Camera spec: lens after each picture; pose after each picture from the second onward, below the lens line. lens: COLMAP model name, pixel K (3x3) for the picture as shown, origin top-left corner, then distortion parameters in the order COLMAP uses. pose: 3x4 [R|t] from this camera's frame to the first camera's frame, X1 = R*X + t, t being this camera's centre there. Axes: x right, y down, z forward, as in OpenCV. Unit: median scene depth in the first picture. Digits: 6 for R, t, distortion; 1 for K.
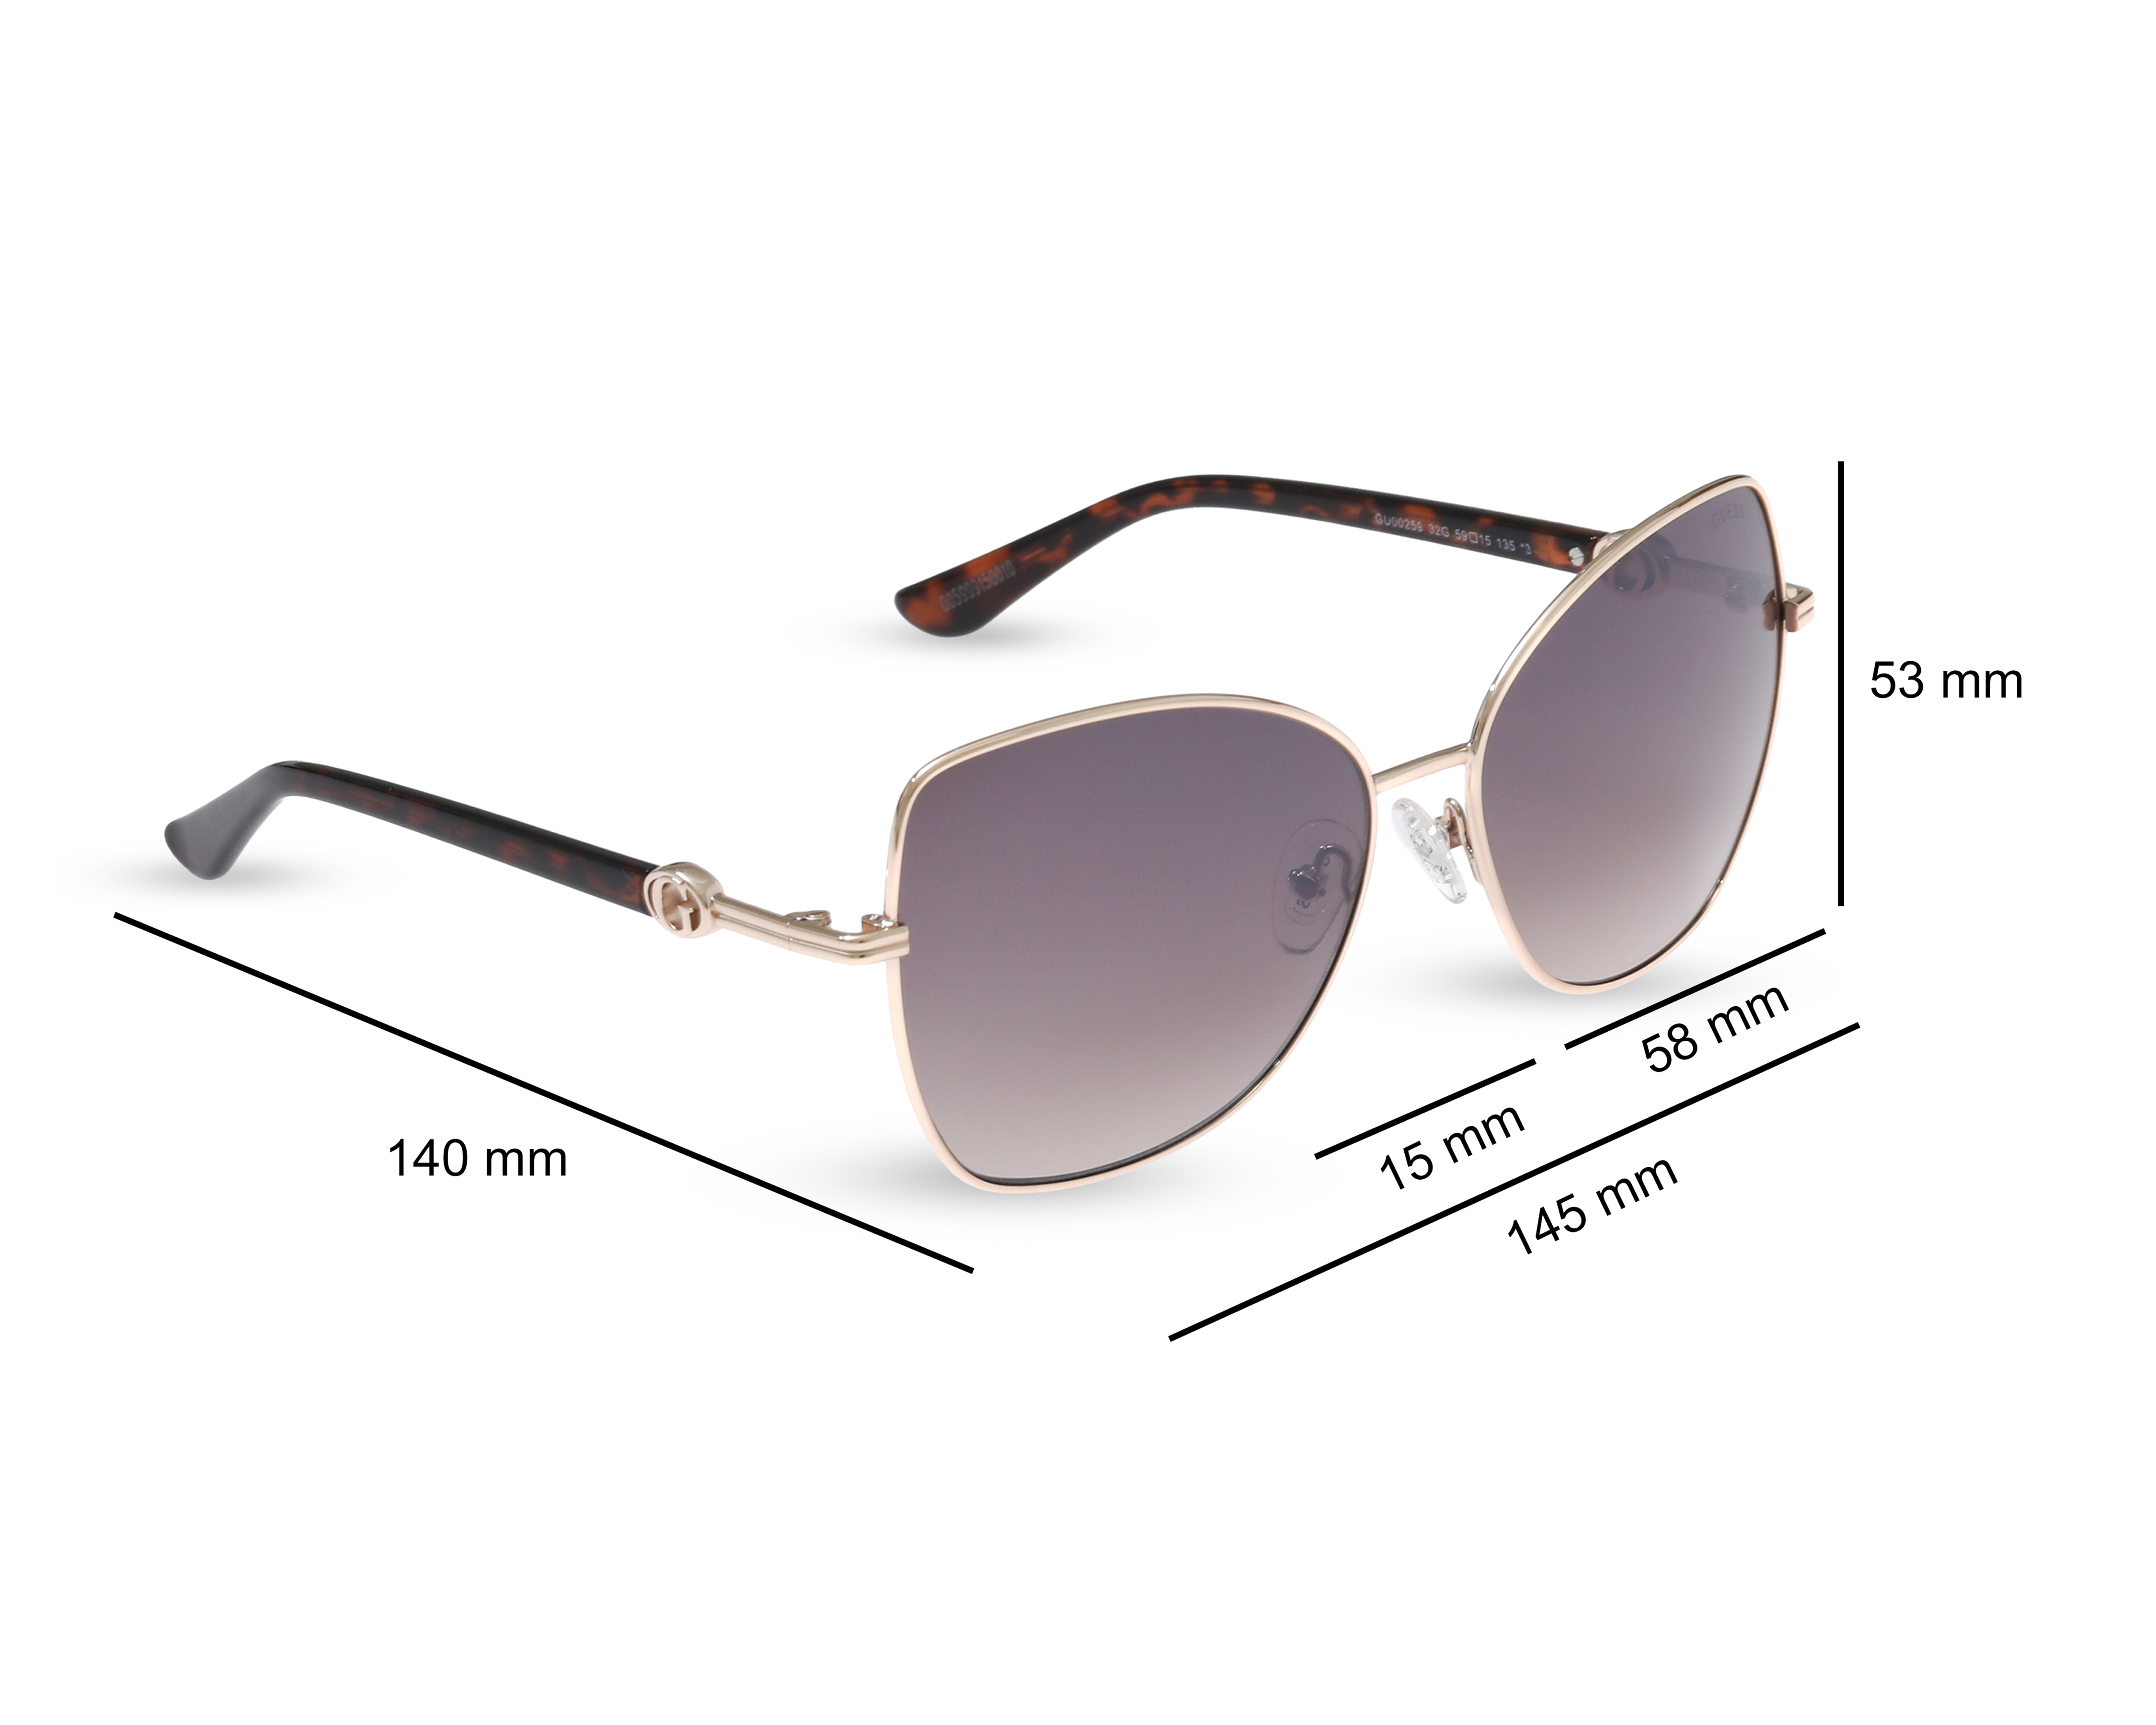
lens RADIAL K [[9753.4, 0, 1077.9], [0, 9753.4, 863.4], [0, 0, 1]] dist [1.061353, 0.000000]
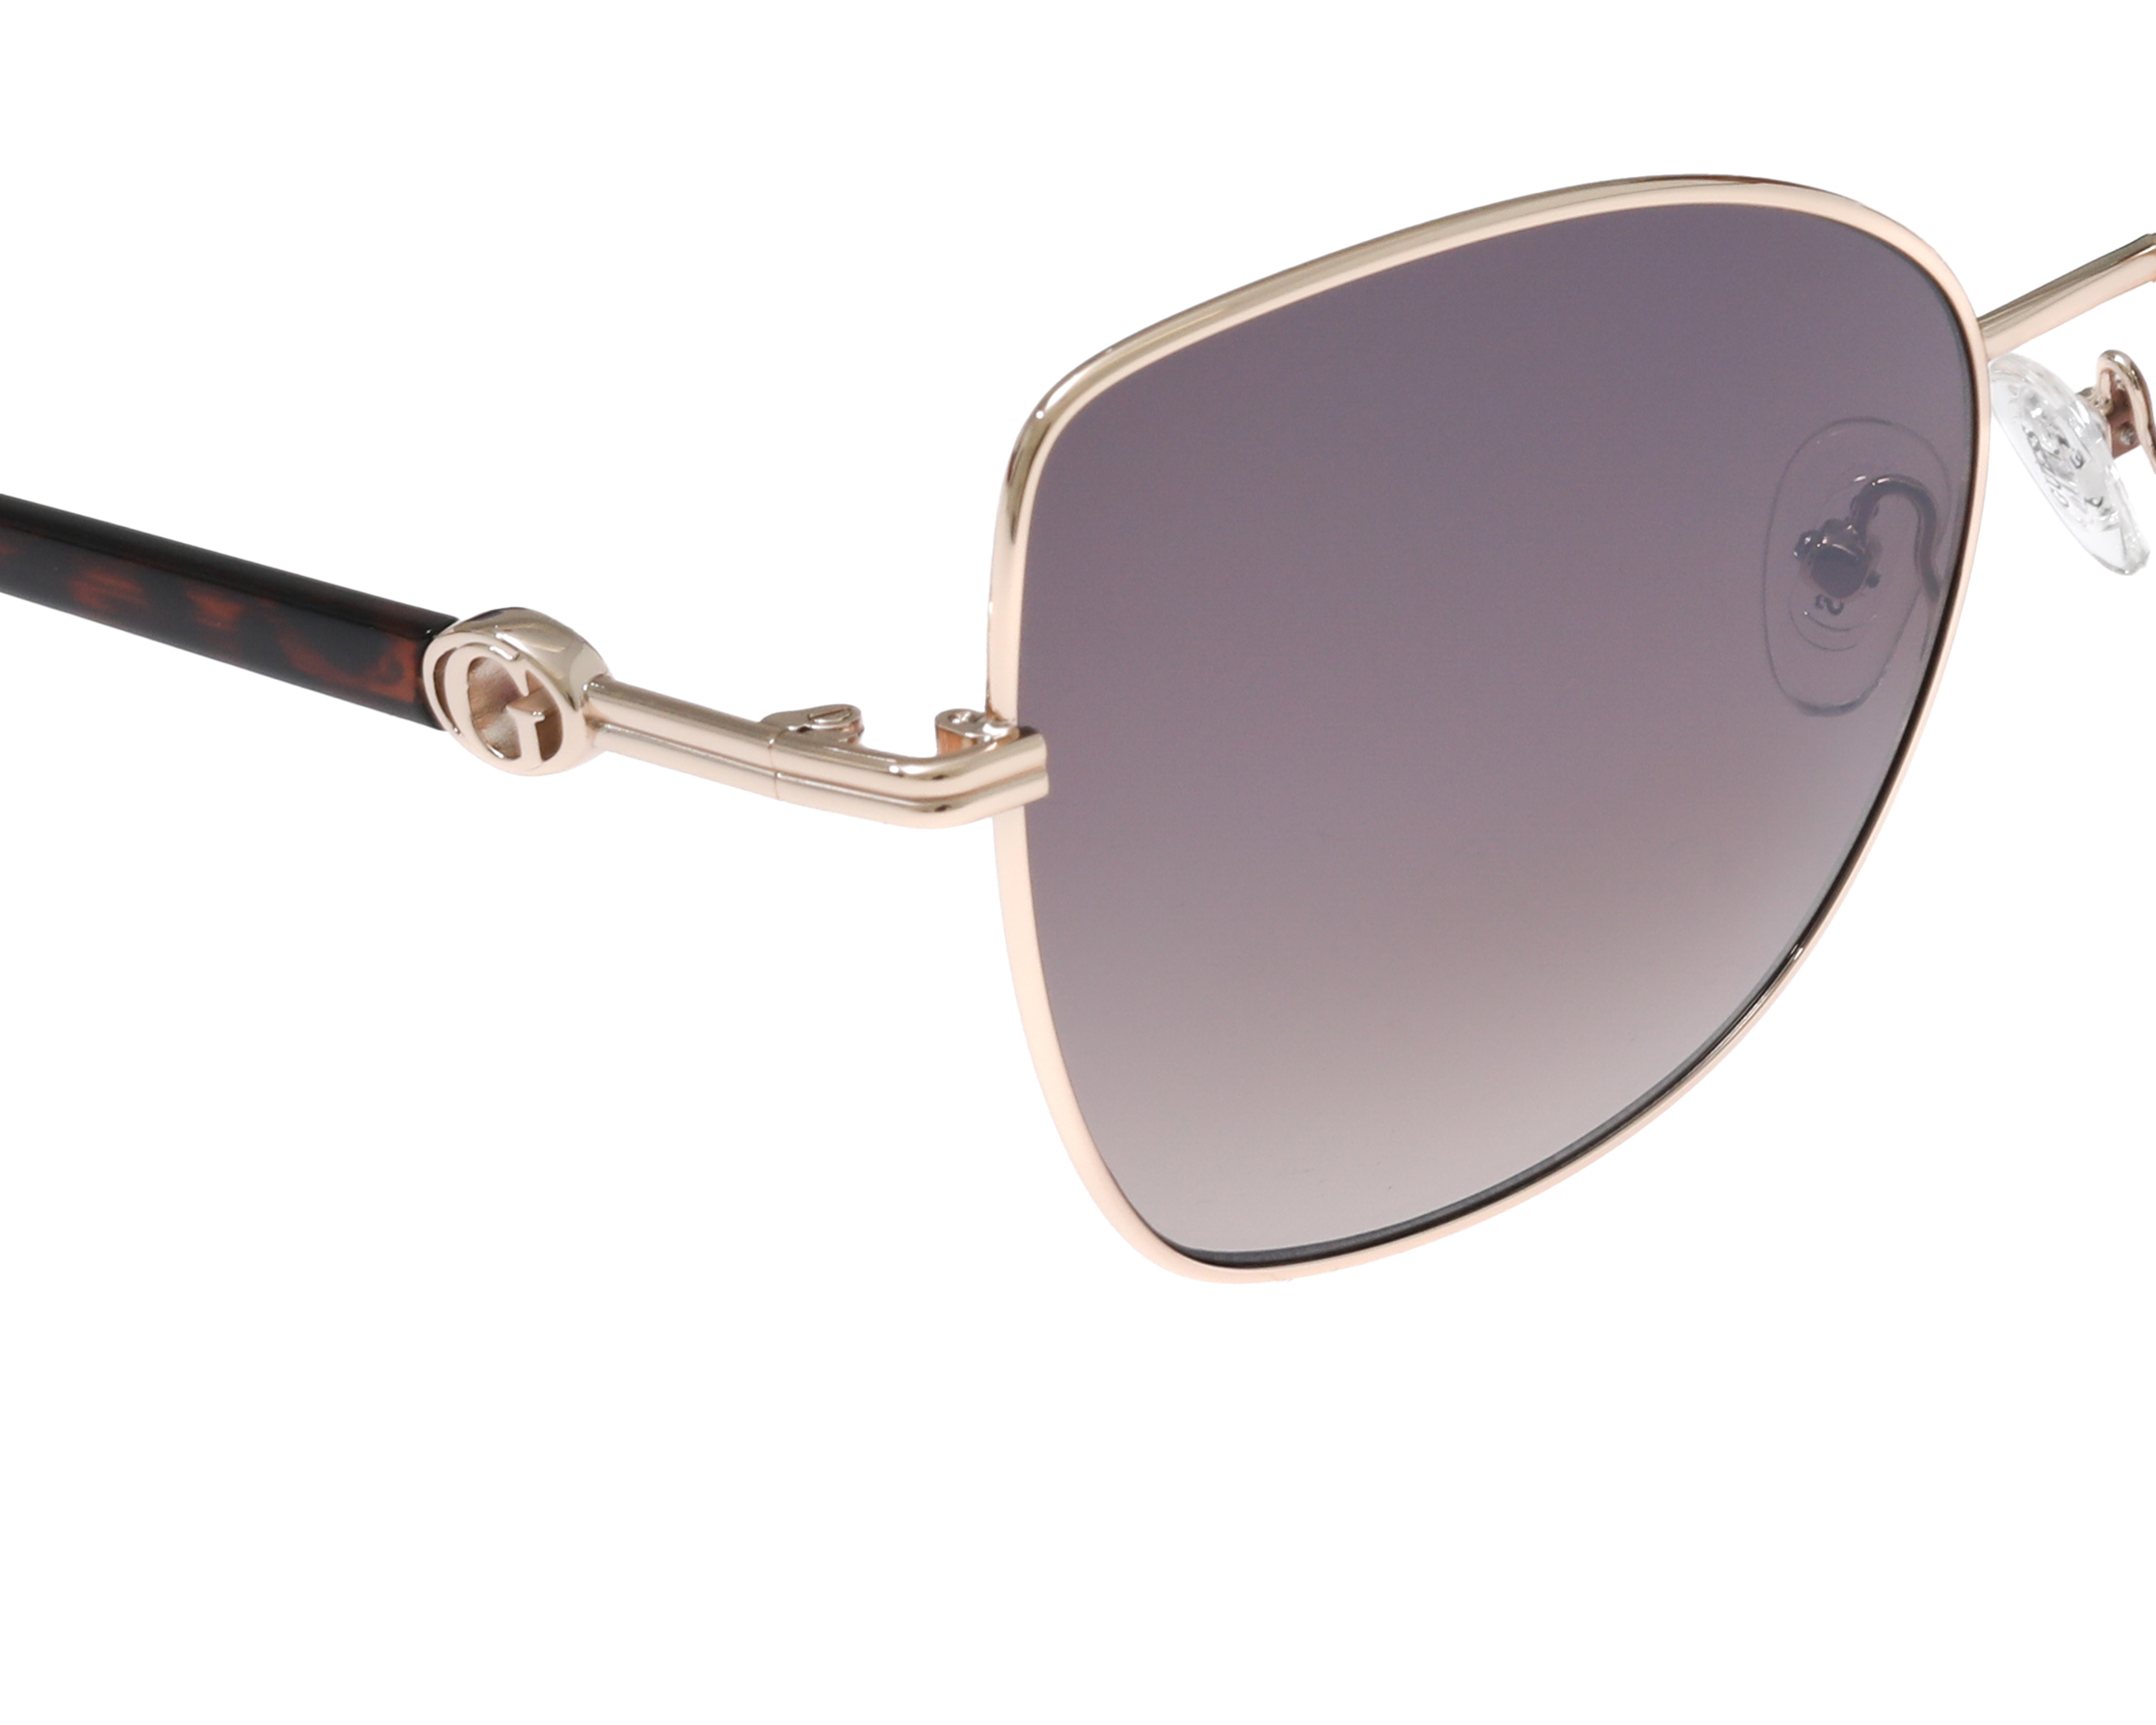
lens RADIAL K [[9753.4, 0, 1078.9], [0, 9753.4, 861.2], [0, 0, 1]] dist [1.061353, 0.000000]
pose [[0.979762, -0.069601, 0.187678, -0.100416], [0.044110, 0.989625, 0.136732, -0.049269], [-0.195248, -0.125687, 0.972667, 0.553501]]
